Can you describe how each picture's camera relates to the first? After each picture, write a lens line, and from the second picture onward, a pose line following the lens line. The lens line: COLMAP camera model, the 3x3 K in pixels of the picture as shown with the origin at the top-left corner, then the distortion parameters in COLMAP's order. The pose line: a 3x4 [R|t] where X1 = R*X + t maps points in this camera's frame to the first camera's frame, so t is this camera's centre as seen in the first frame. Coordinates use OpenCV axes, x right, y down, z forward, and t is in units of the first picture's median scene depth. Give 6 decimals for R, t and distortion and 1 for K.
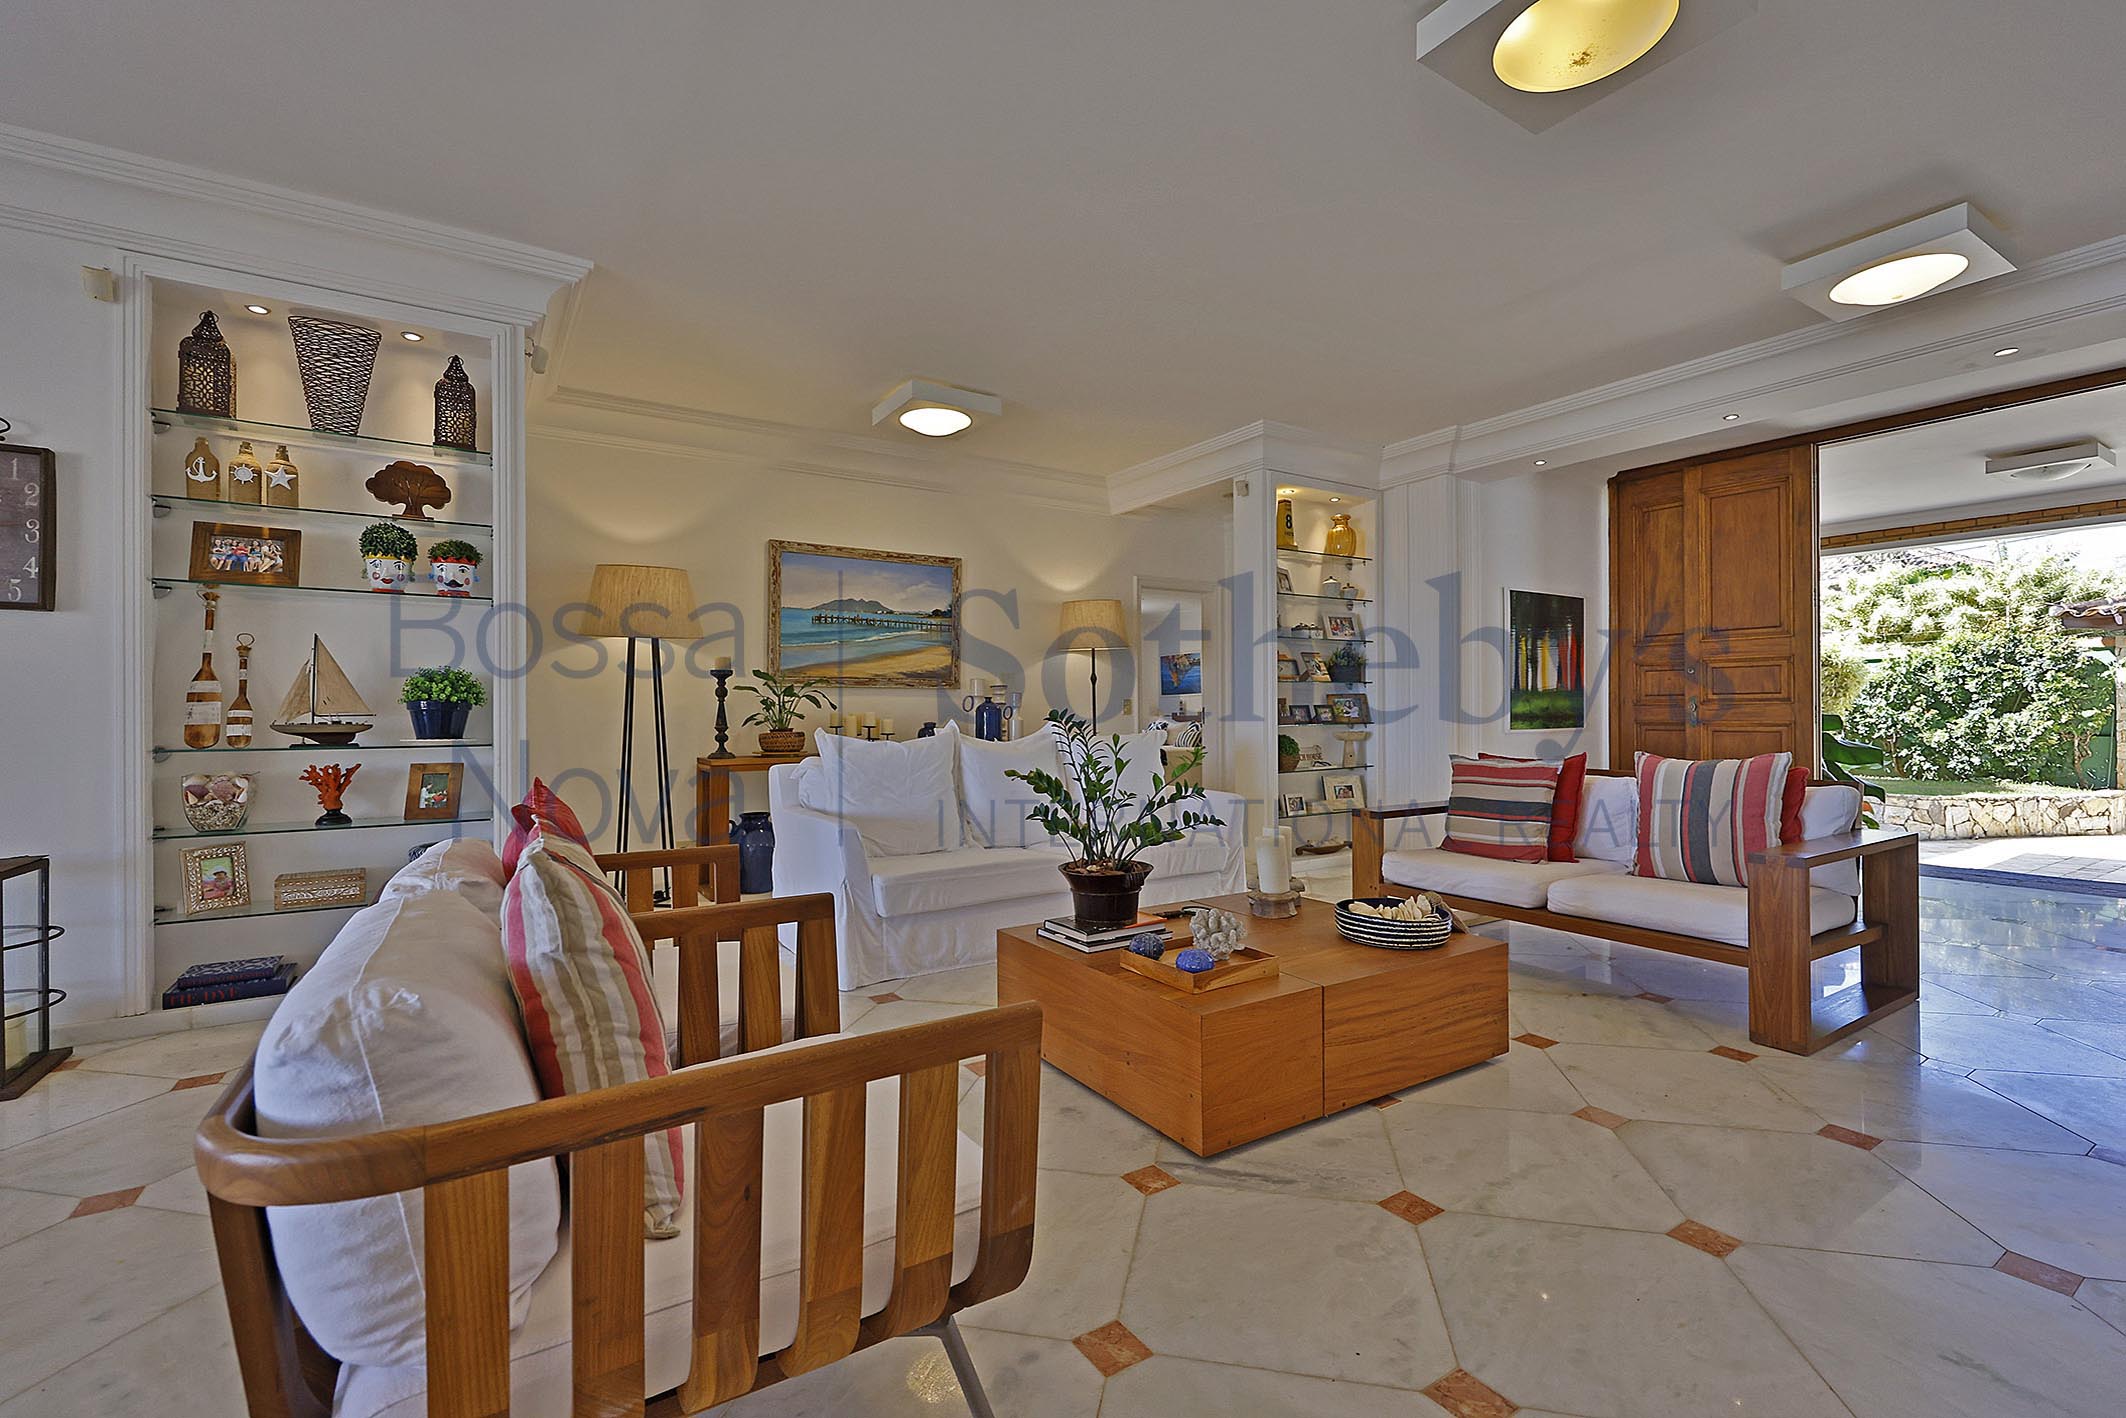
lens RADIAL K [[901.6, 0, 1058.2], [0, 901.6, 717.6], [0, 0, 1]] dist [-0.003056, 0.000777]
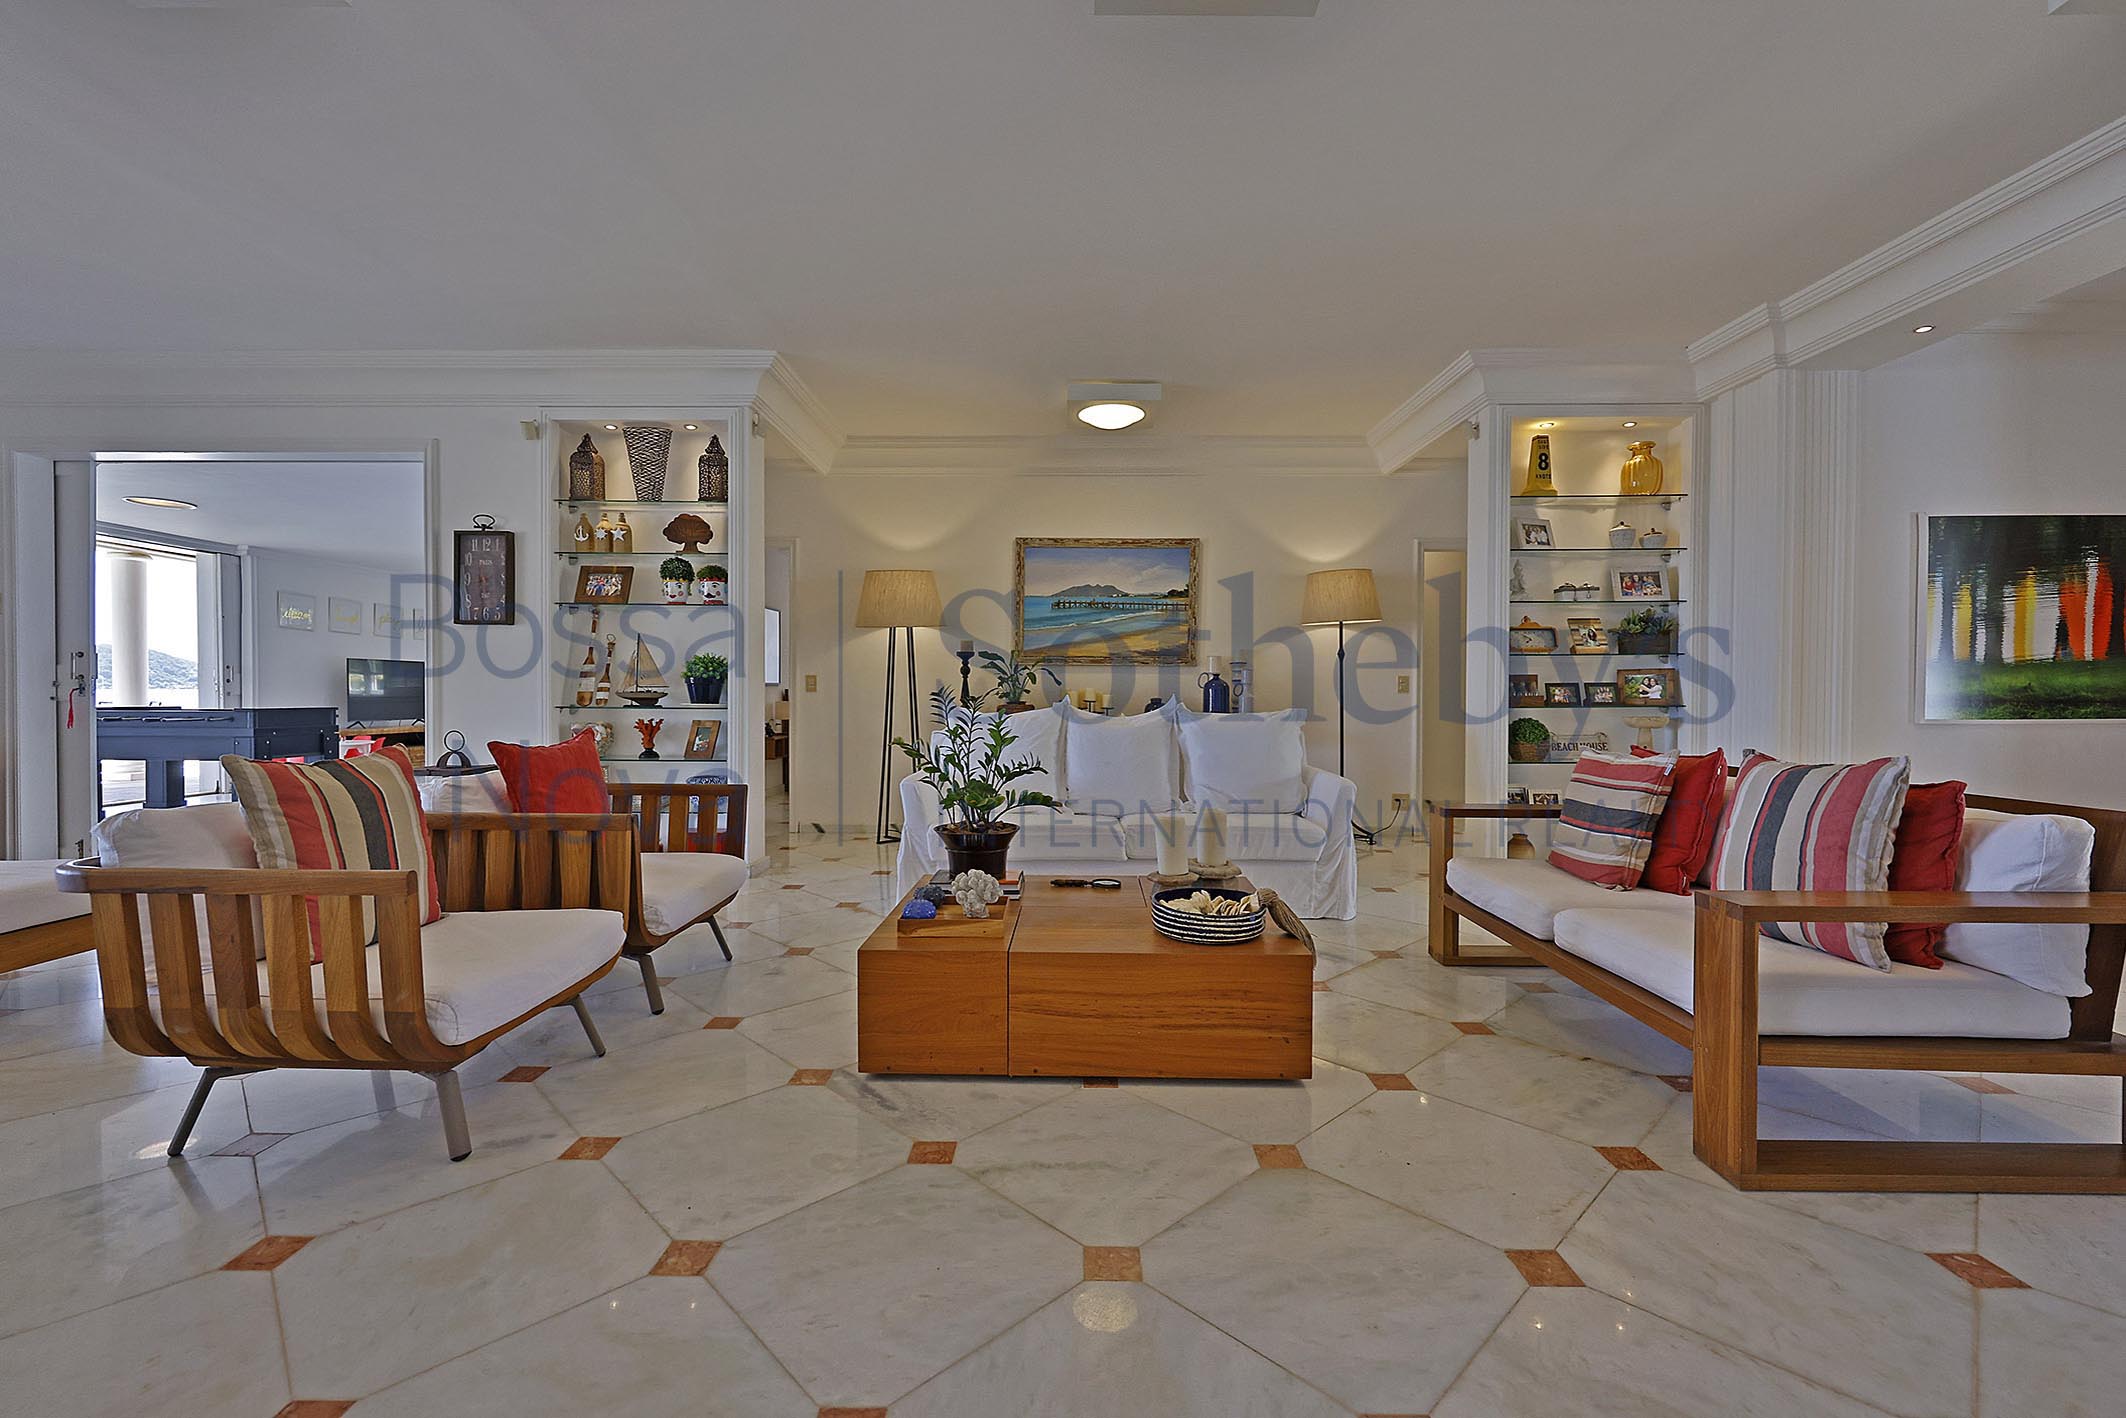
lens RADIAL K [[901.6, 0, 1067.5], [0, 901.6, 708.4], [0, 0, 1]] dist [-0.003056, 0.000777]
pose [[0.836255, 0.019108, -0.548008, 0.410926], [-0.011010, 0.999776, 0.018059, -0.000618], [0.548231, -0.009068, 0.836278, 0.075936]]
